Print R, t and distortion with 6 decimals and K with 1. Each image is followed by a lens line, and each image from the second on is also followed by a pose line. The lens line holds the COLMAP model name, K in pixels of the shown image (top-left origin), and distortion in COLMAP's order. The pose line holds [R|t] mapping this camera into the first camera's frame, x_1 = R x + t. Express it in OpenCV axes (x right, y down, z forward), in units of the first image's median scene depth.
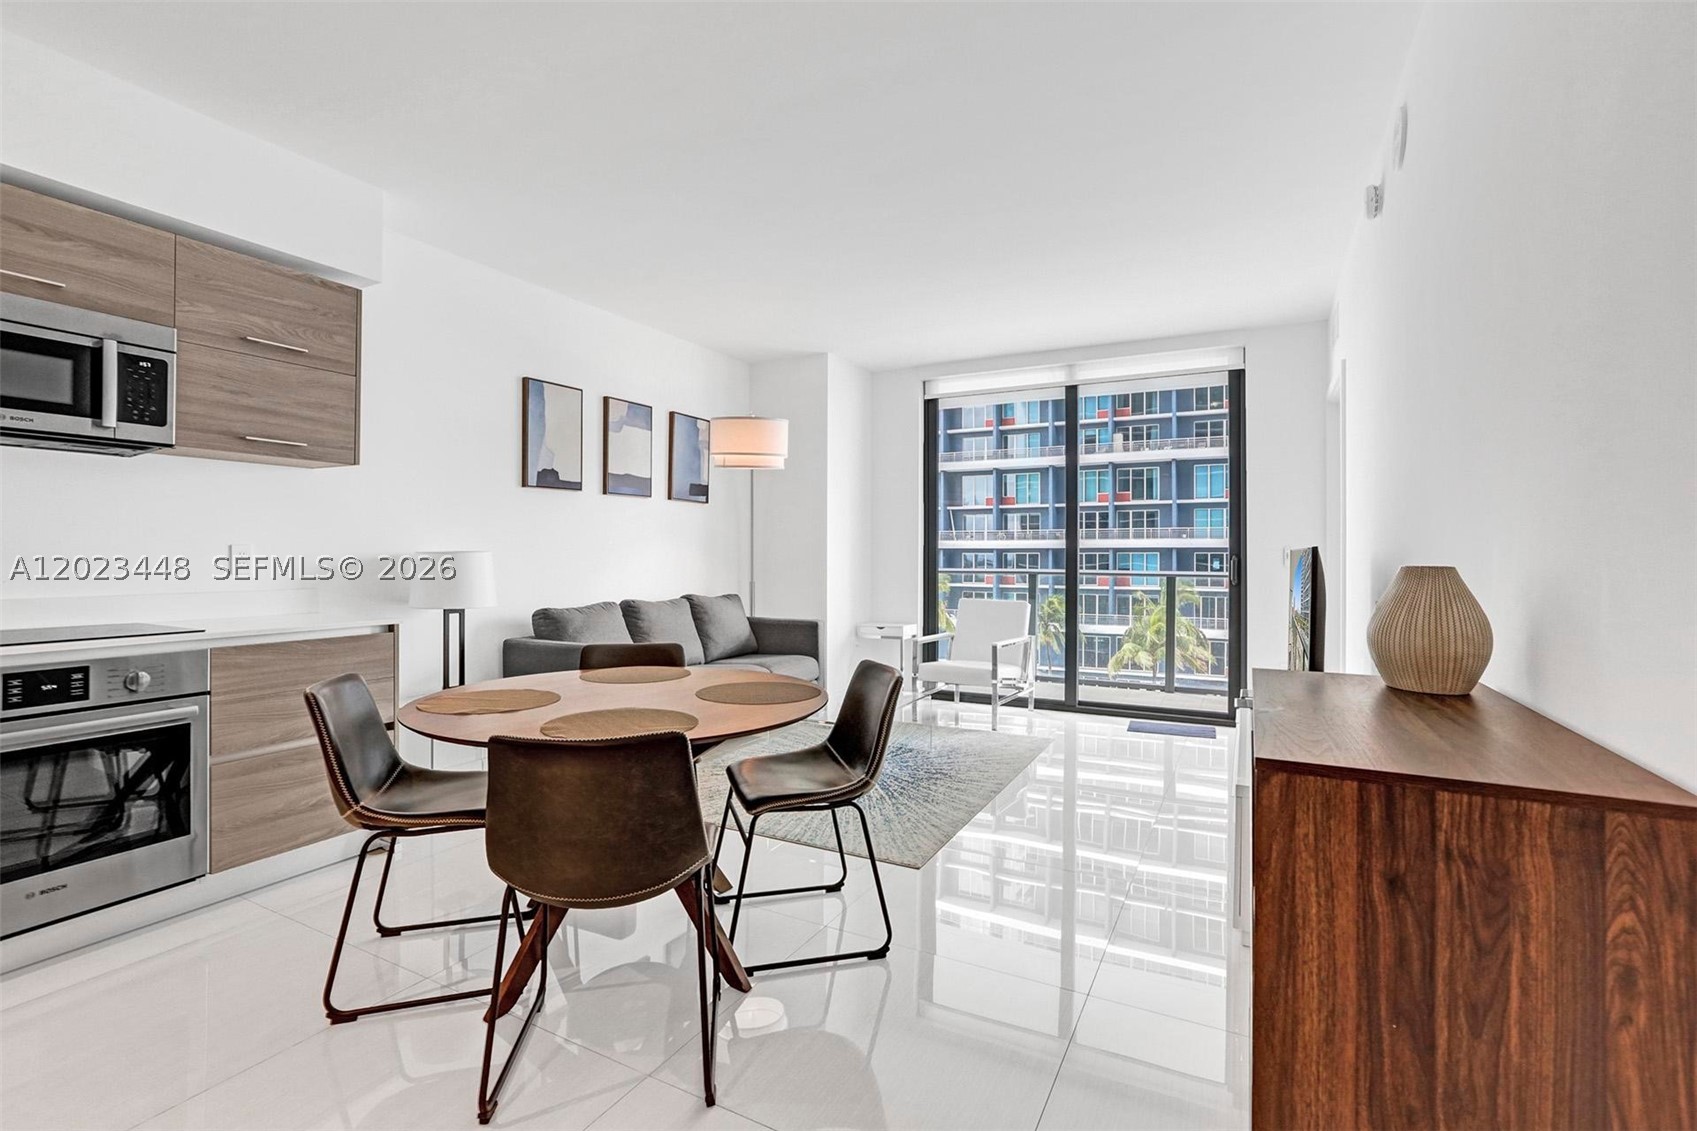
lens RADIAL K [[773.4, 0, 846.1], [0, 773.4, 548.1], [0, 0, 1]] dist [-0.047598, 0.020498]
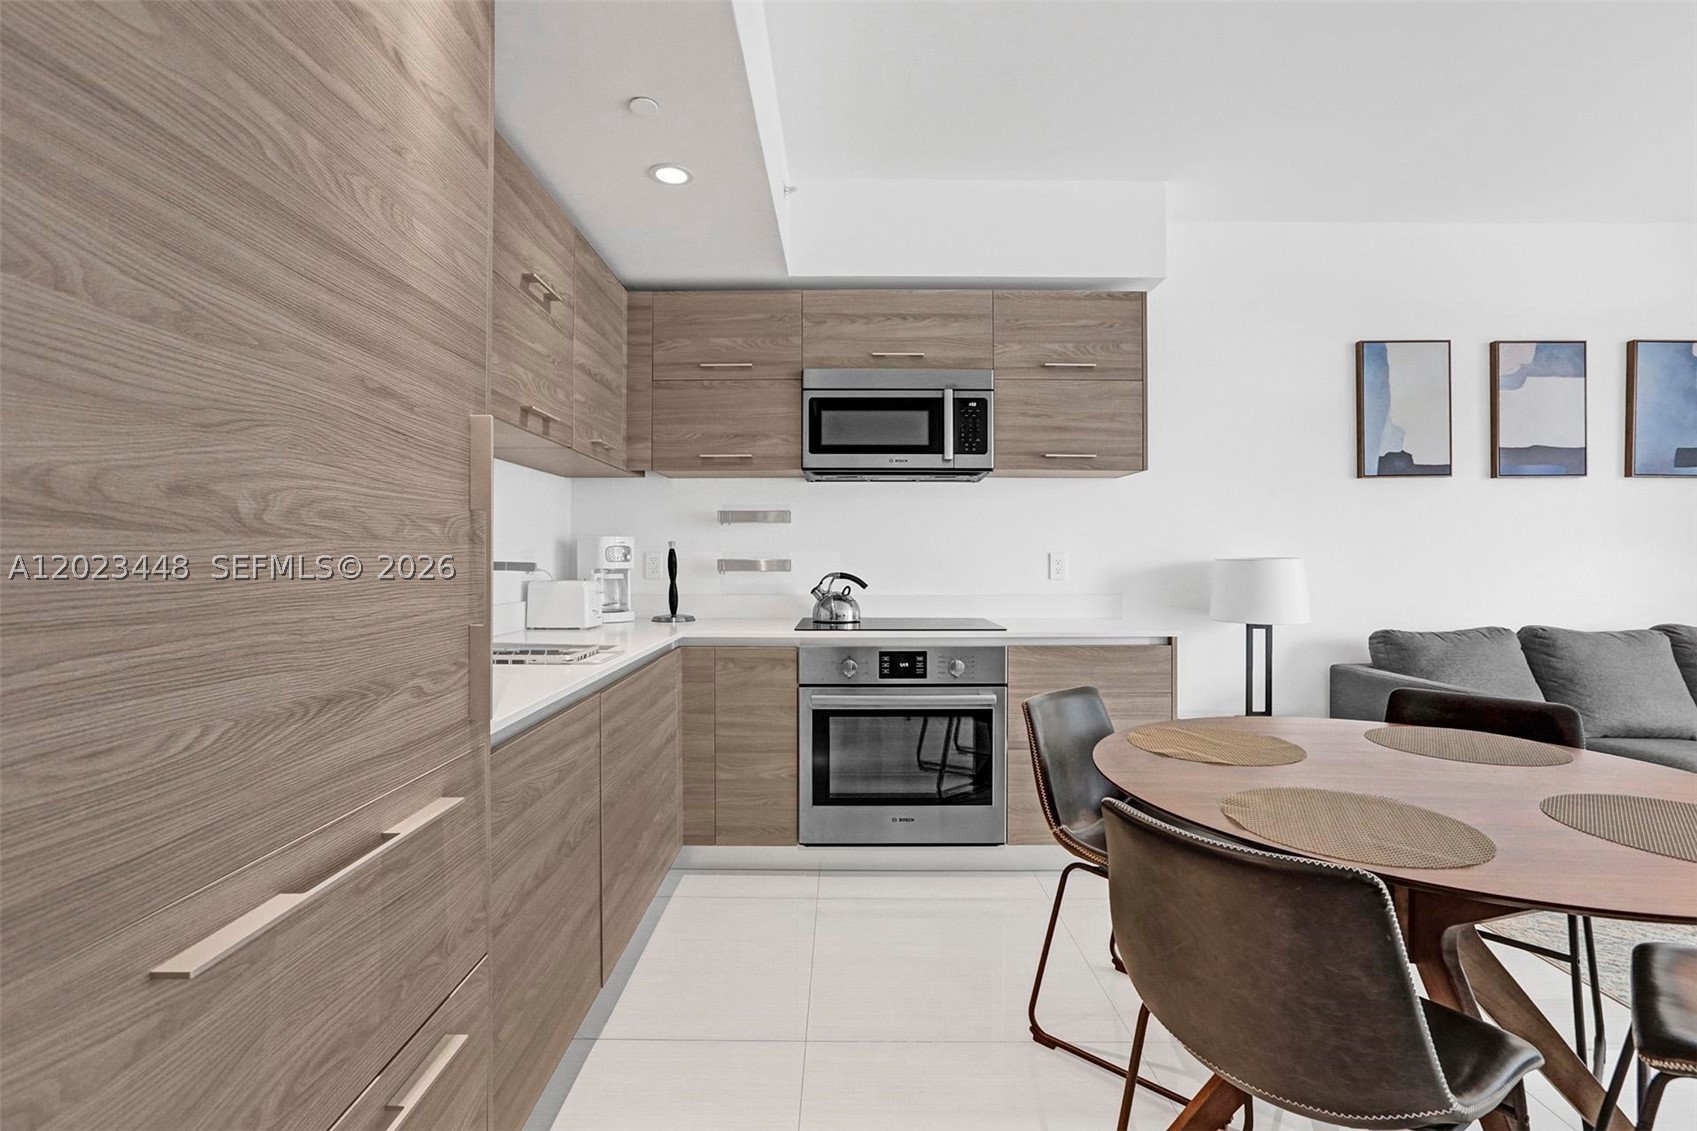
lens RADIAL K [[784.7, 0, 838.6], [0, 784.7, 554.5], [0, 0, 1]] dist [-0.045067, 0.031847]
pose [[0.470184, -0.002544, -0.882565, 0.061154], [0.008100, 0.999966, 0.001433, -0.006531], [0.882531, -0.007822, 0.470189, 0.188785]]
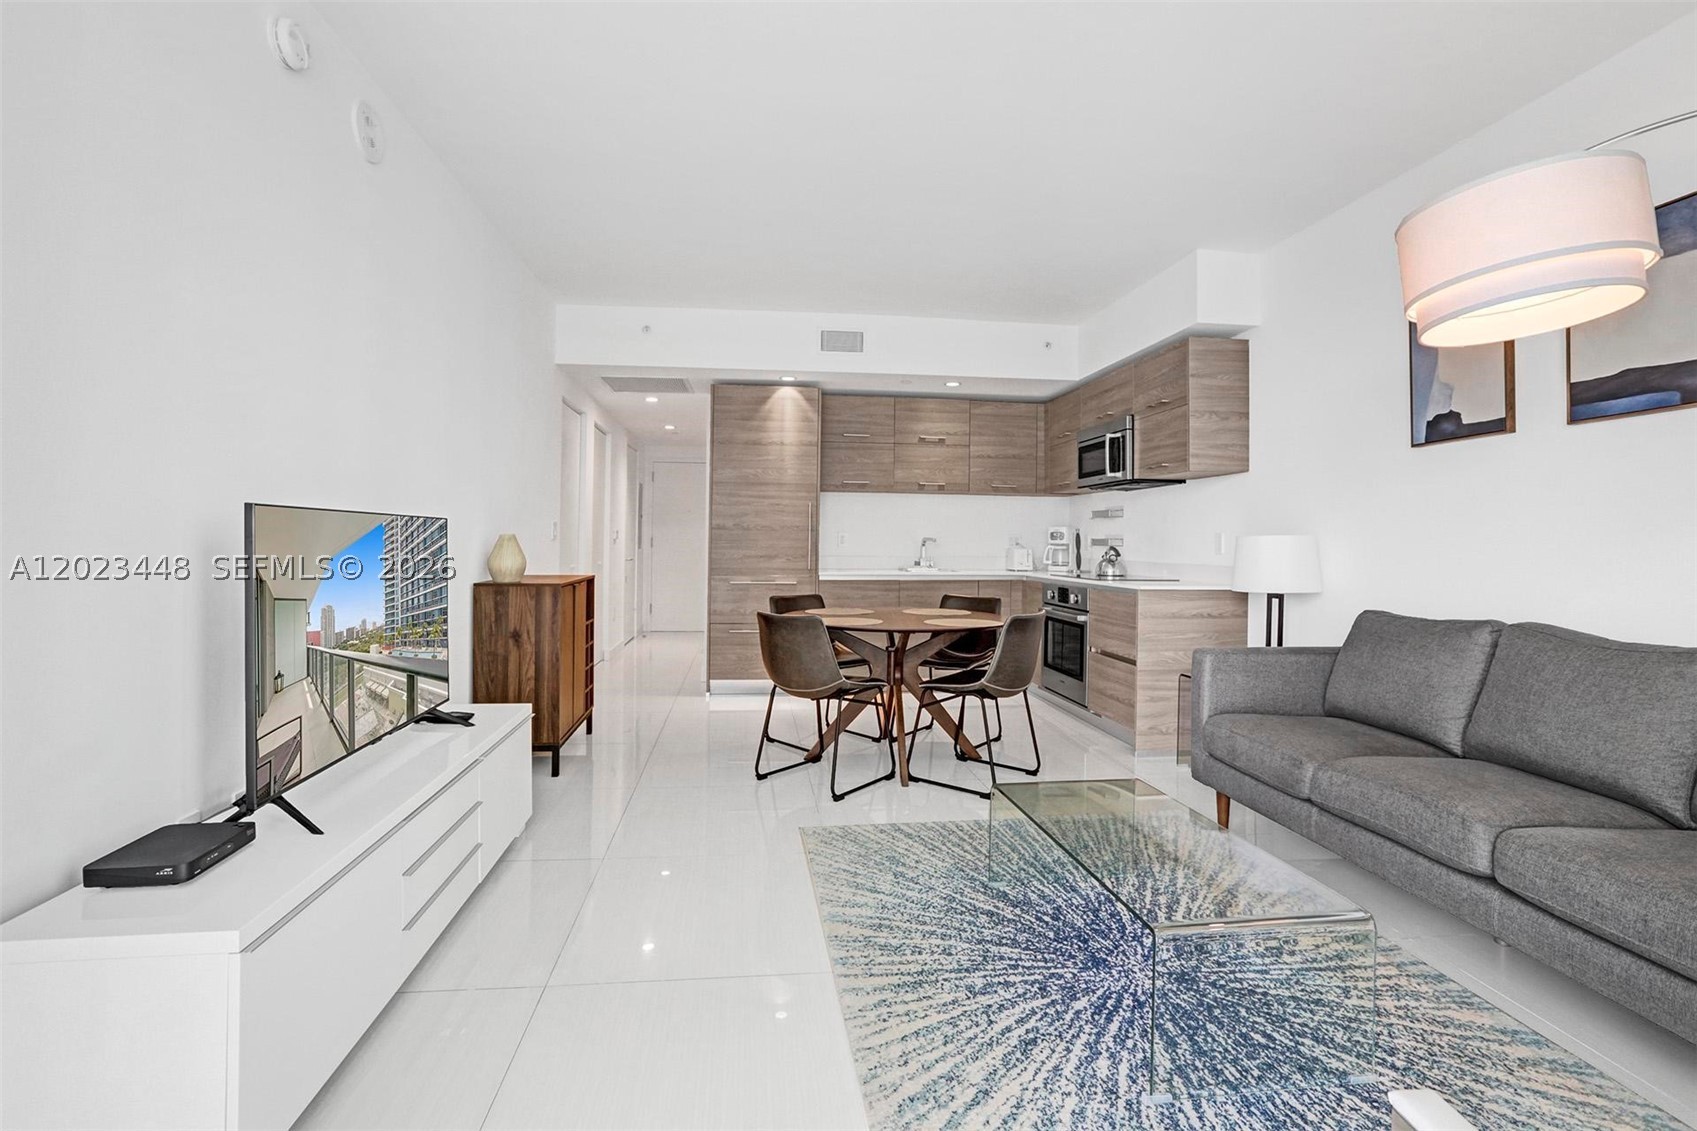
lens RADIAL K [[783.6, 0, 844.4], [0, 783.6, 537.8], [0, 0, 1]] dist [-0.048391, 0.024781]
pose [[-0.817222, -0.012006, -0.576199, 0.656362], [-0.005351, 0.999898, -0.013245, 0.028898], [0.576299, -0.007741, -0.817202, 1.867145]]
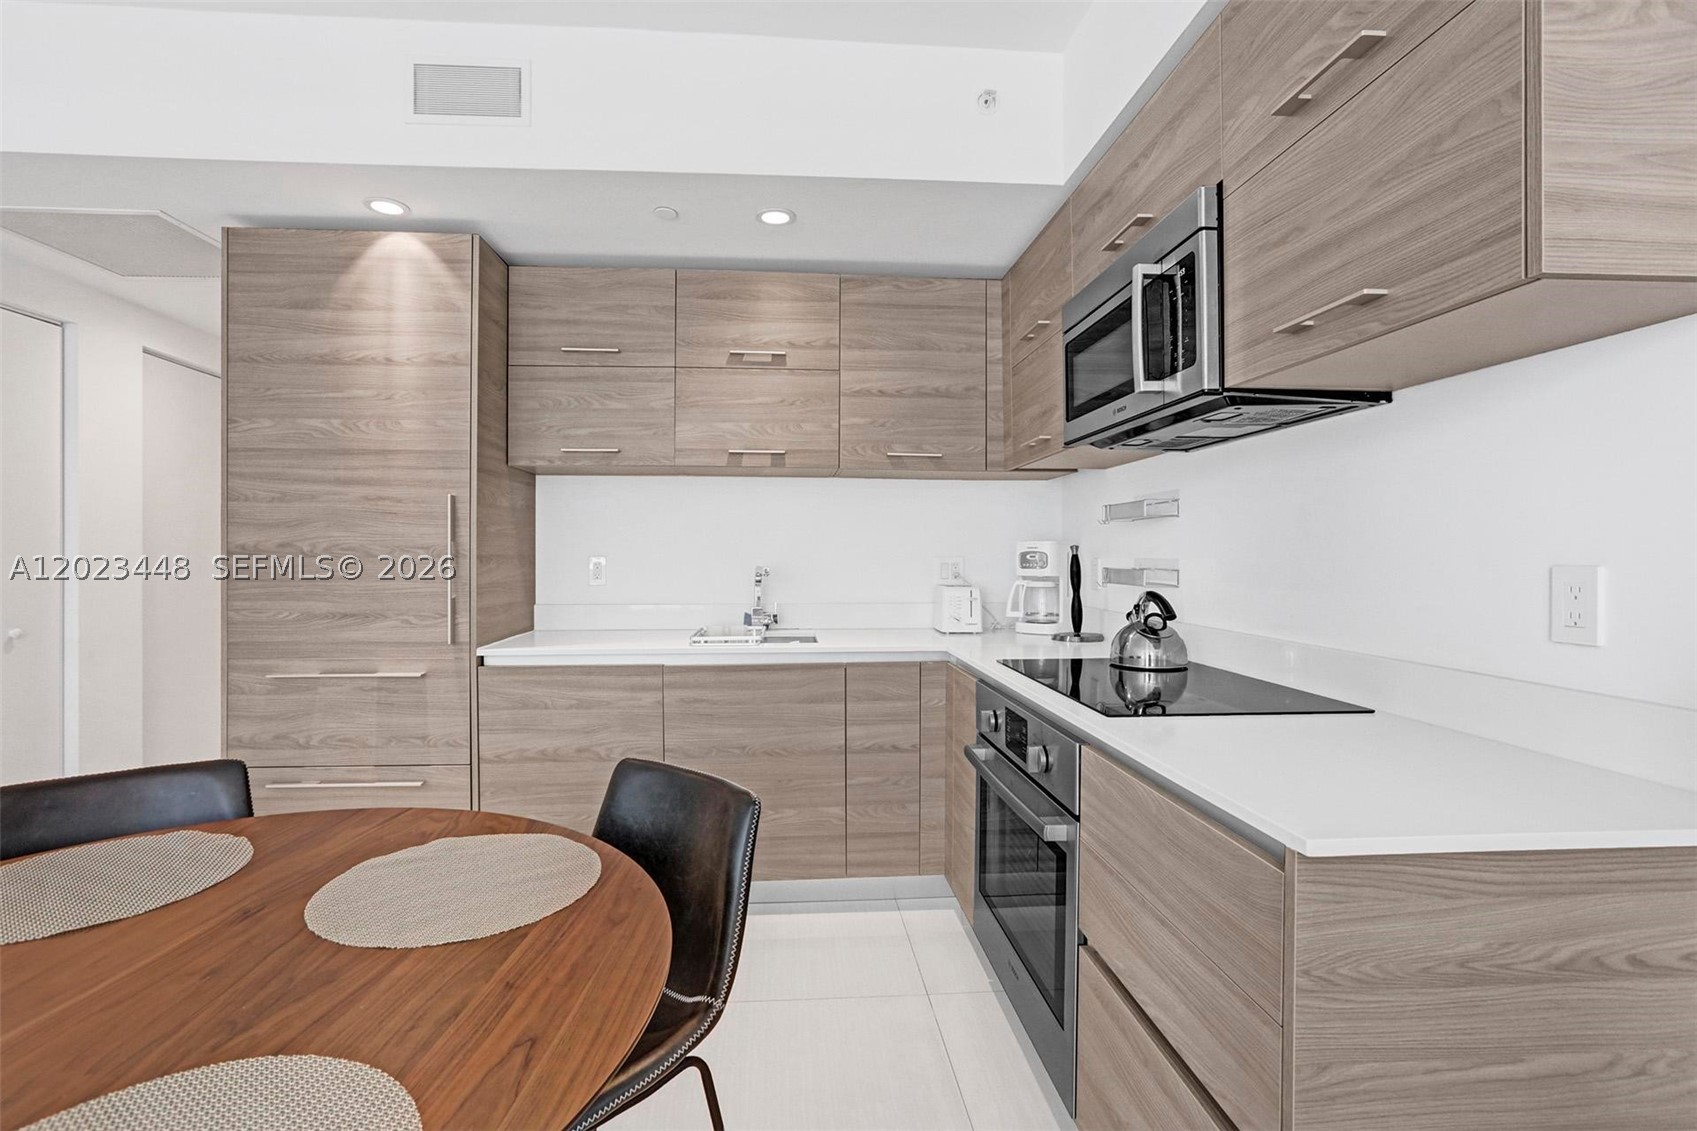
lens RADIAL K [[784.7, 0, 838.6], [0, 784.7, 554.5], [0, 0, 1]] dist [-0.045067, 0.031847]
pose [[-0.842846, -0.000517, -0.538155, -0.299608], [0.003824, 0.999969, -0.006950, -0.009270], [0.538142, -0.007915, -0.842817, 1.170346]]
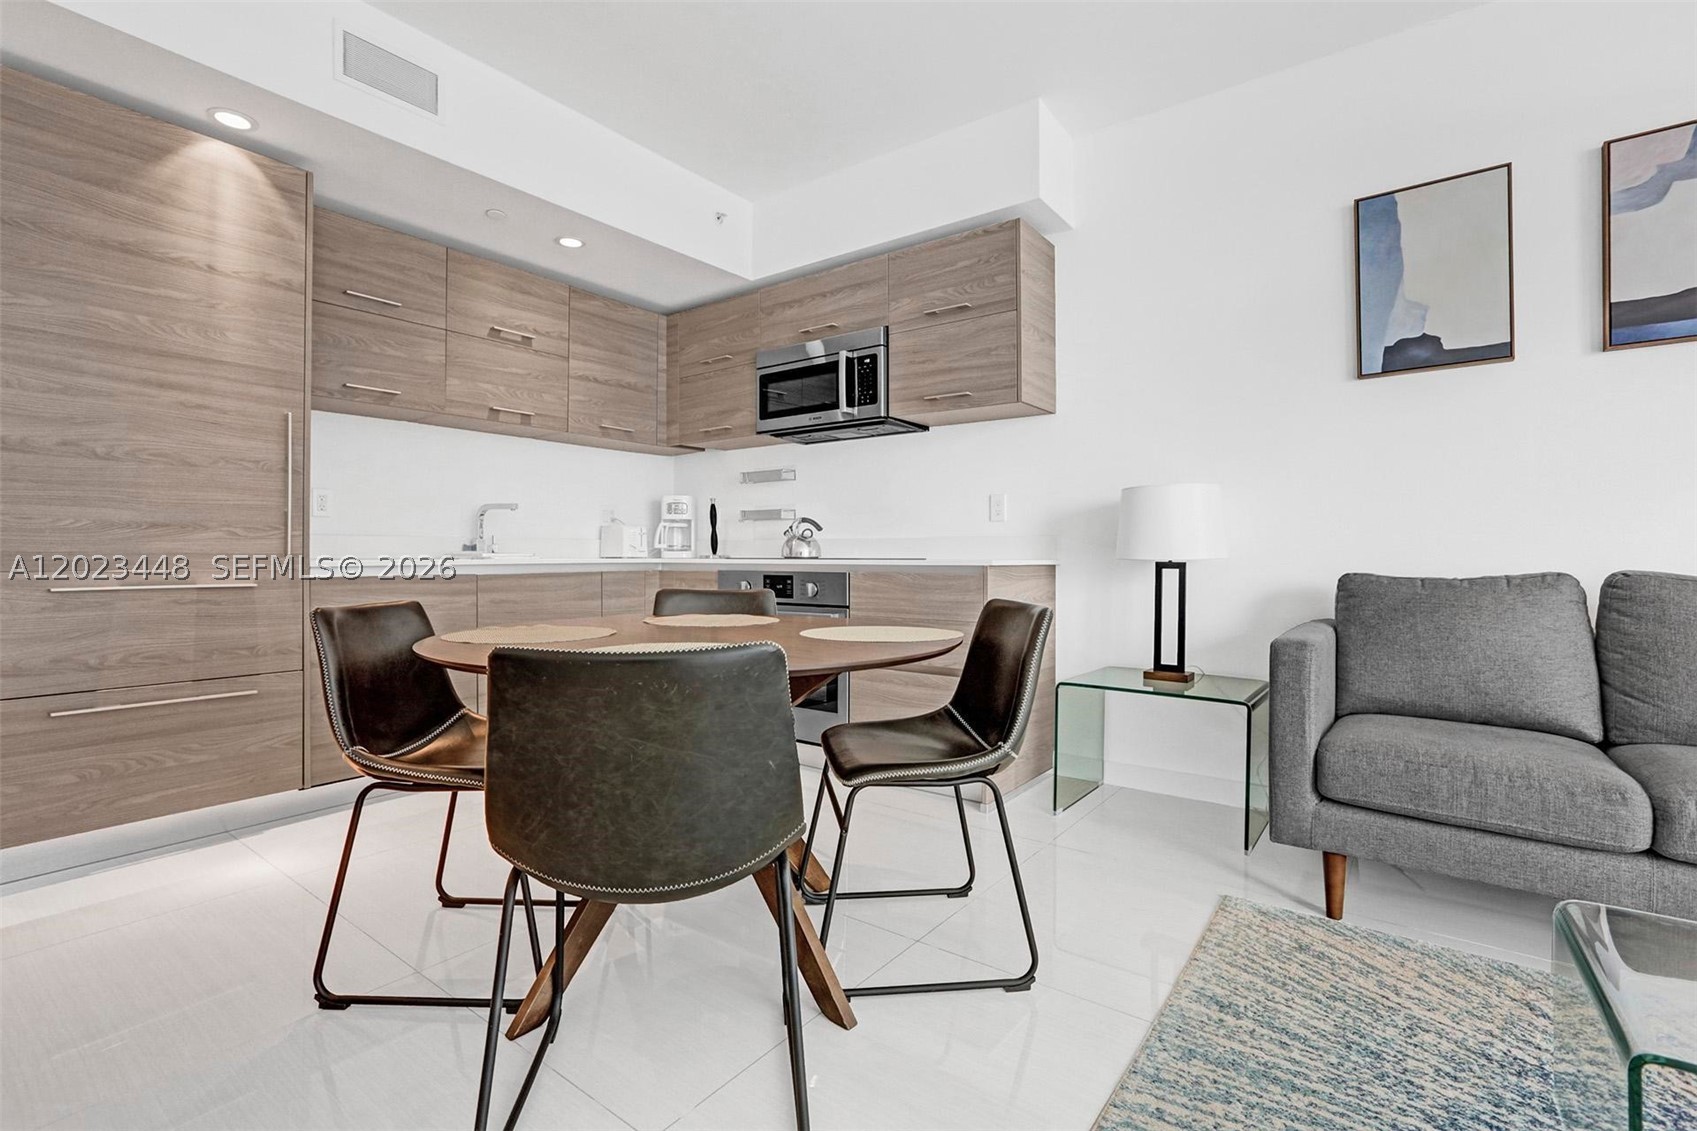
lens RADIAL K [[771.0, 0, 837.3], [0, 771.0, 559.5], [0, 0, 1]] dist [-0.047737, 0.023735]
pose [[-0.158672, 0.004737, -0.987320, 0.366467], [0.007350, 0.999966, 0.003616, 0.088688], [0.987304, -0.006683, -0.158701, 0.985978]]
